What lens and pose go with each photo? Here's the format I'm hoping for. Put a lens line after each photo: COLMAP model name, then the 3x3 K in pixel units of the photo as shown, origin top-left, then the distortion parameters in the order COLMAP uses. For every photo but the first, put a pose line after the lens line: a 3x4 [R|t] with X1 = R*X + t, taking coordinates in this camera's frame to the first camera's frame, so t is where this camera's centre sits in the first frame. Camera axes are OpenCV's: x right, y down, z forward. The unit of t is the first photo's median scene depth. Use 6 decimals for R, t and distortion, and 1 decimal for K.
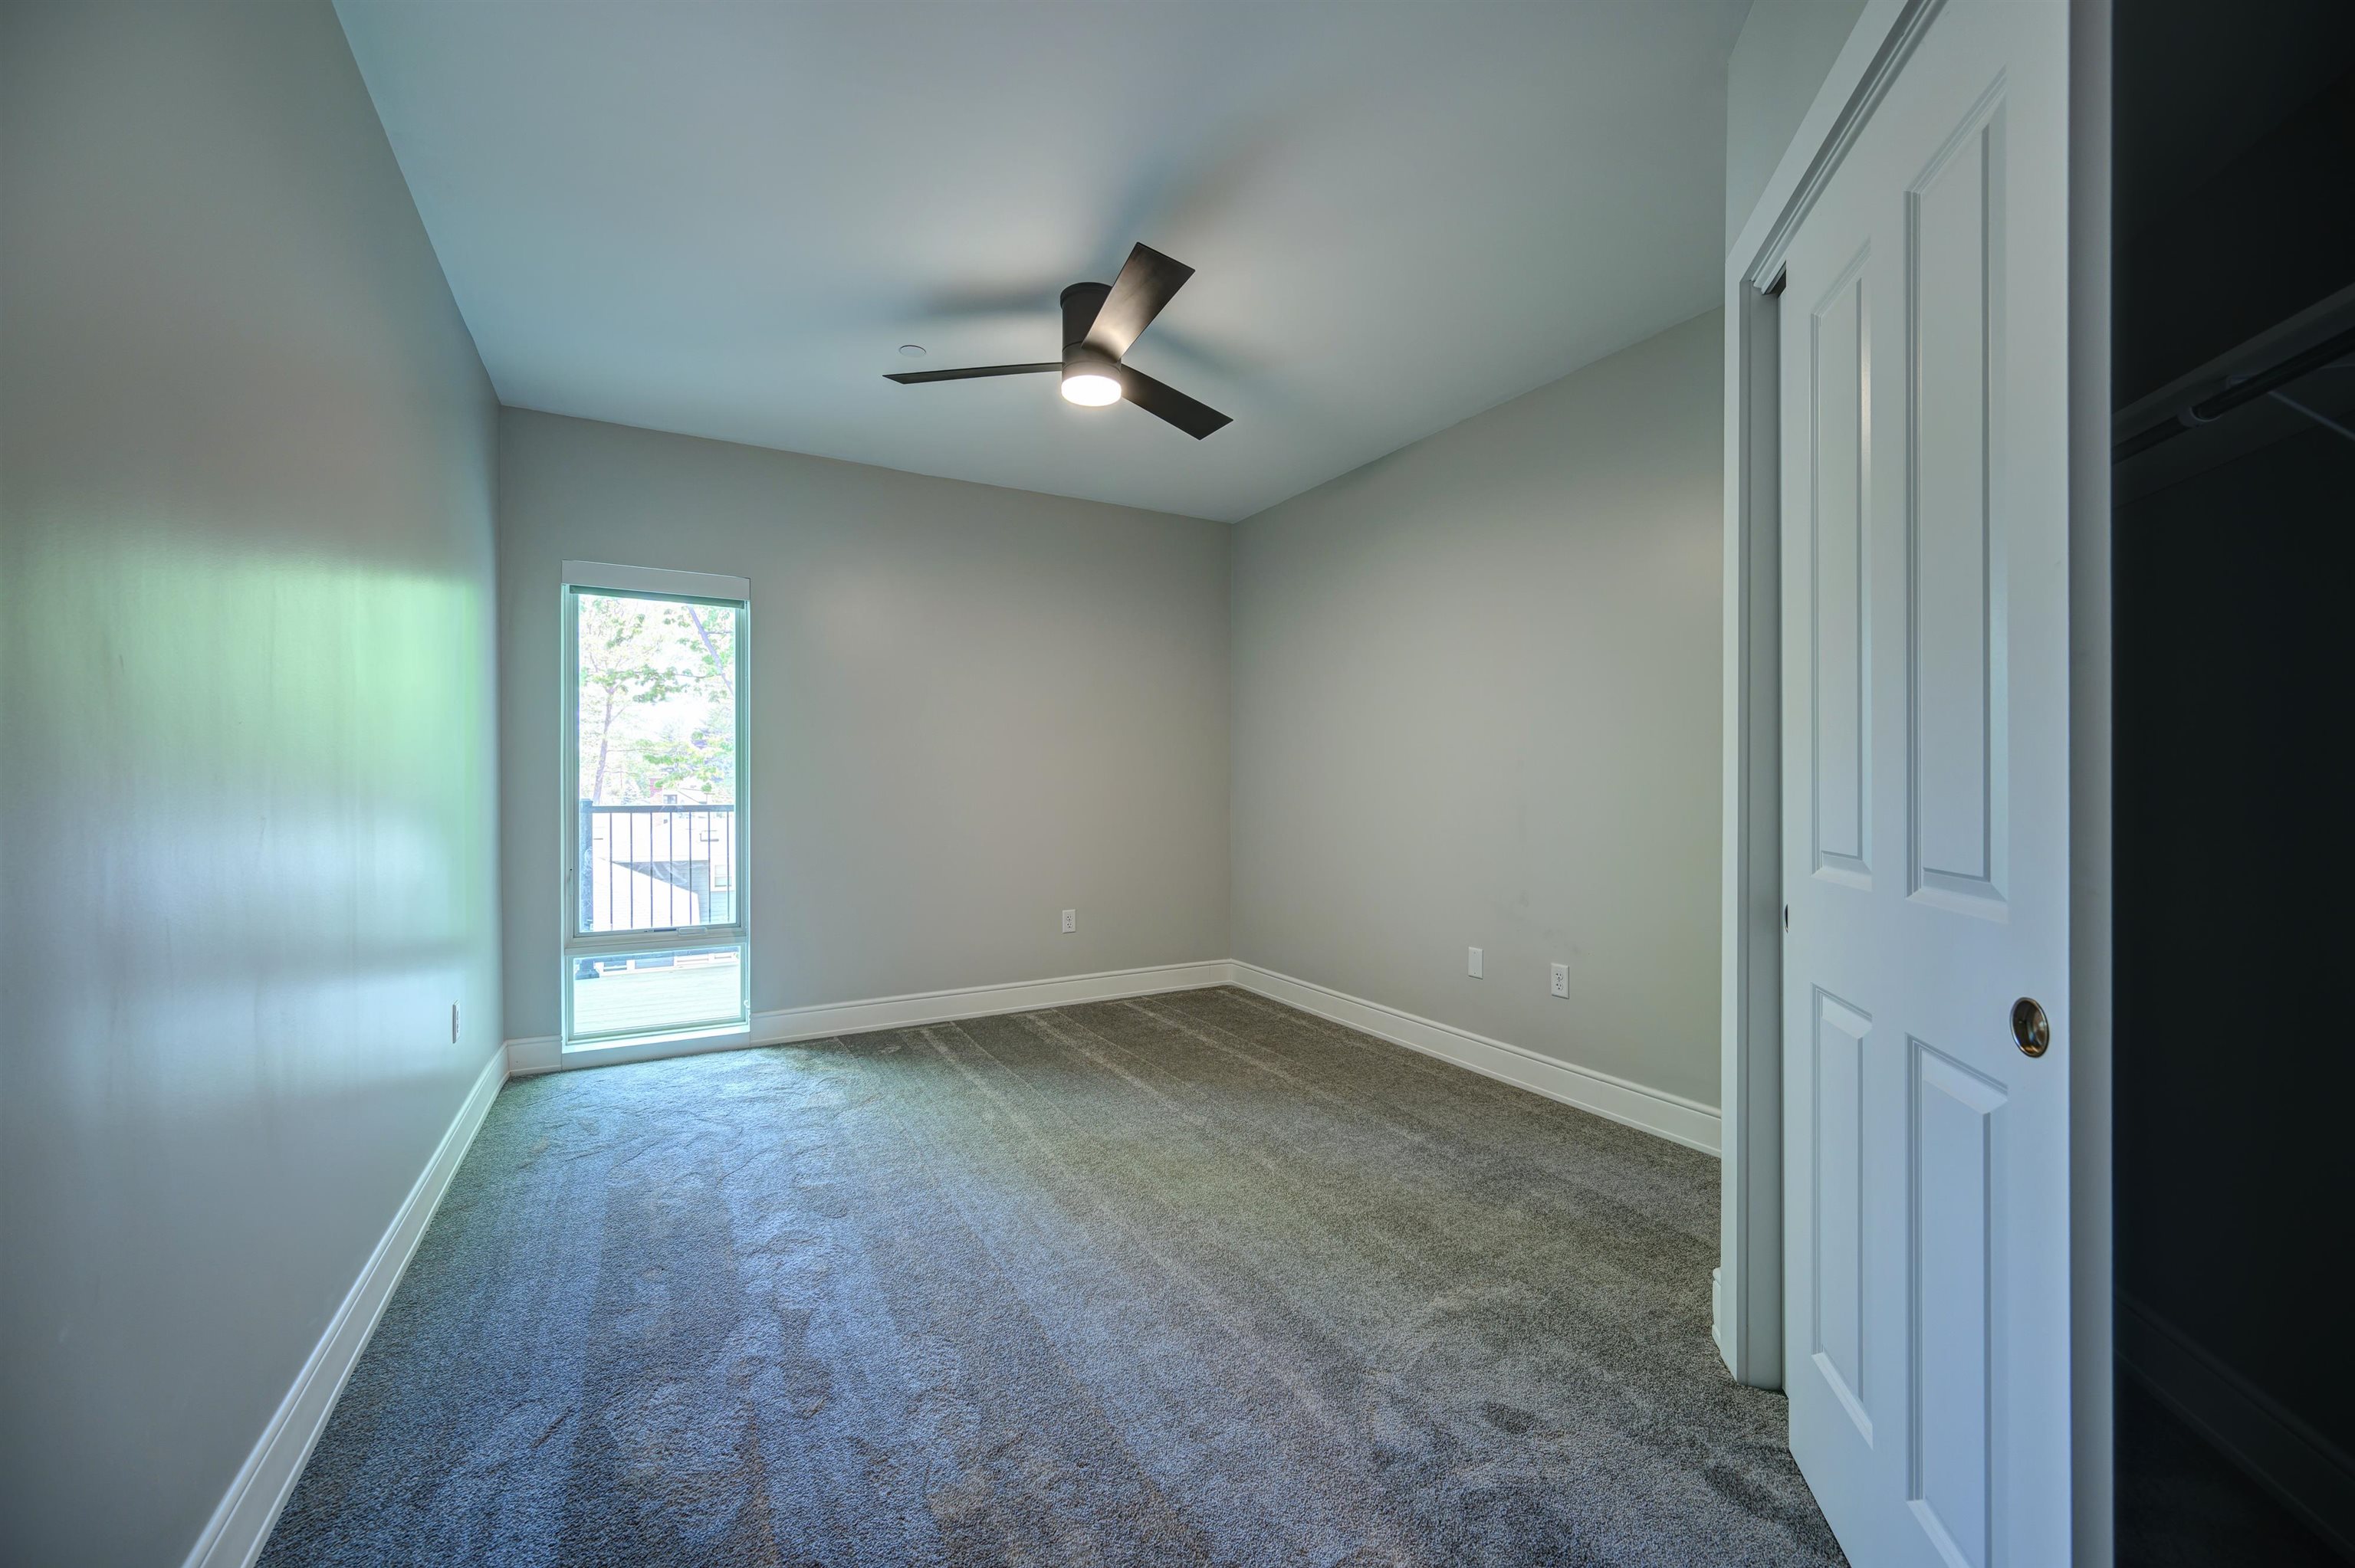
lens RADIAL K [[936.1, 0, 1176.2], [0, 936.1, 787.7], [0, 0, 1]] dist [0.000618, -0.000068]
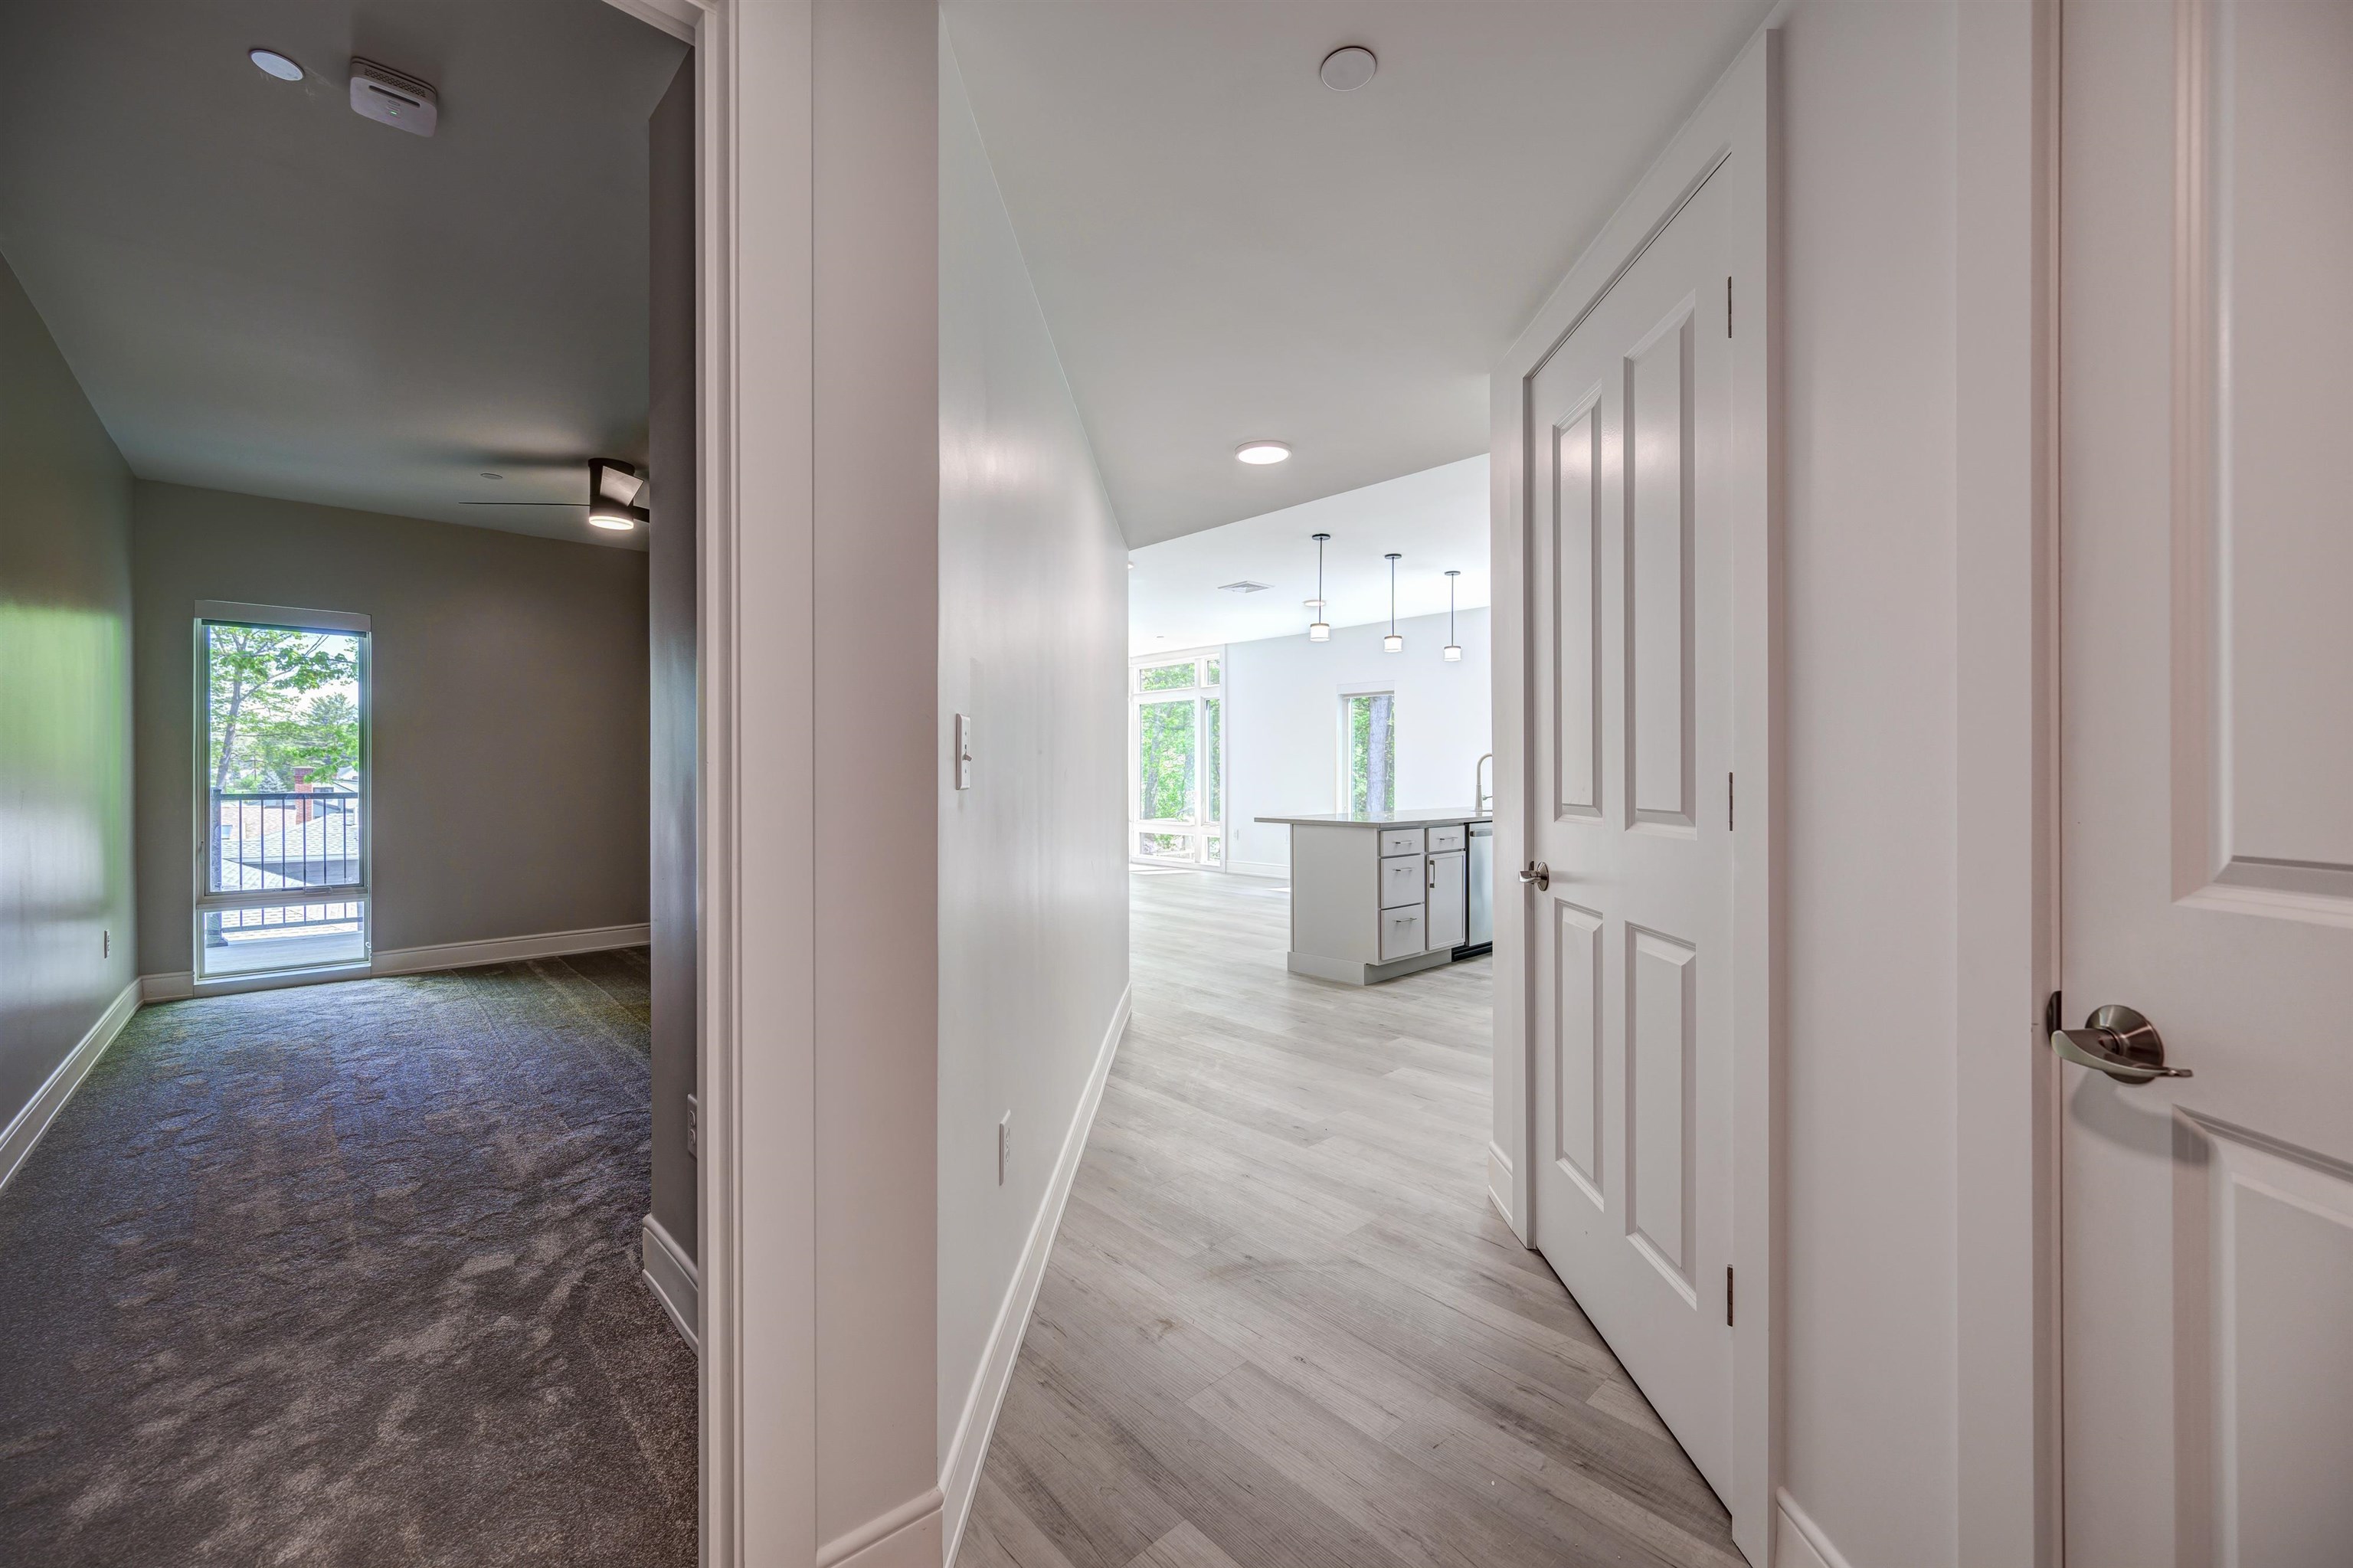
lens RADIAL K [[925.4, 0, 1169.0], [0, 925.4, 775.8], [0, 0, 1]] dist [-0.001095, 0.000569]
pose [[0.970335, -0.002074, 0.241756, 0.337664], [0.002663, 0.999994, -0.002107, 0.004133], [-0.241750, 0.002689, 0.970335, -0.558599]]
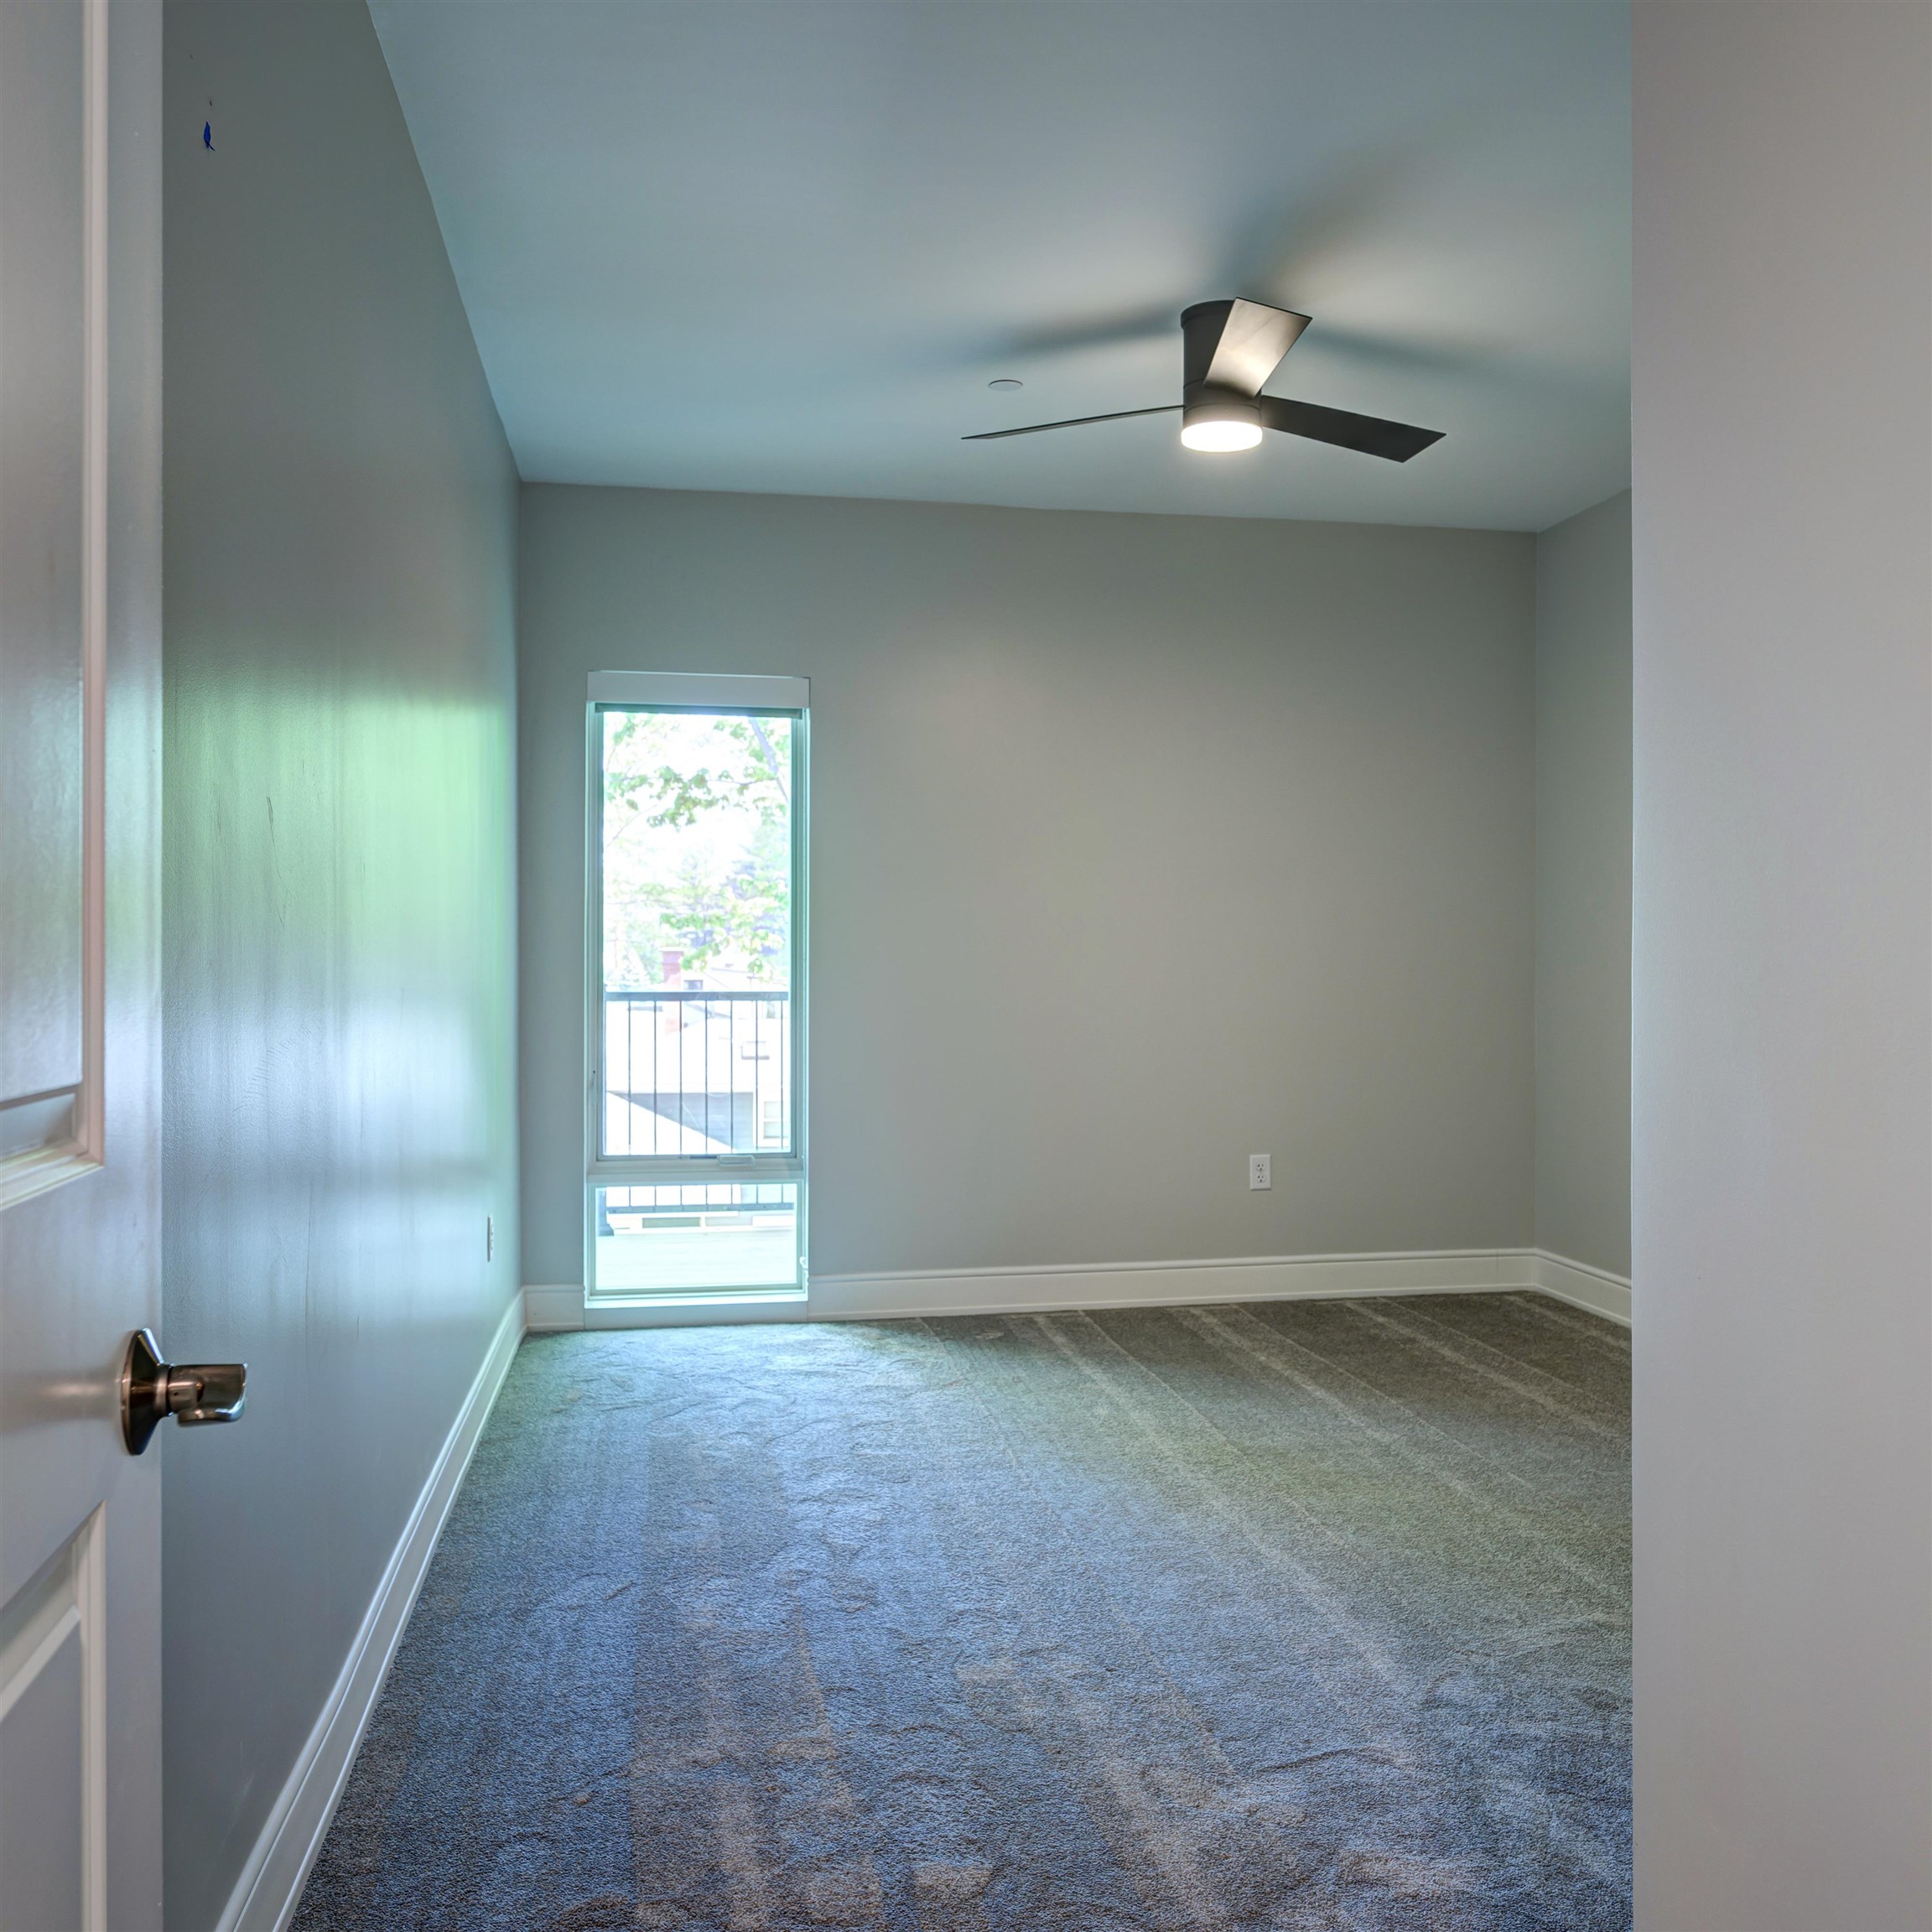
lens RADIAL K [[1837.8, 0, 1068.8], [0, 1837.8, 963.9], [0, 0, 1]] dist [-0.035875, 0.017379]
pose [[0.957187, 0.002144, -0.289462, 0.167565], [-0.002887, 0.999994, -0.002138, 0.001717], [0.289456, 0.002882, 0.957187, -0.339708]]
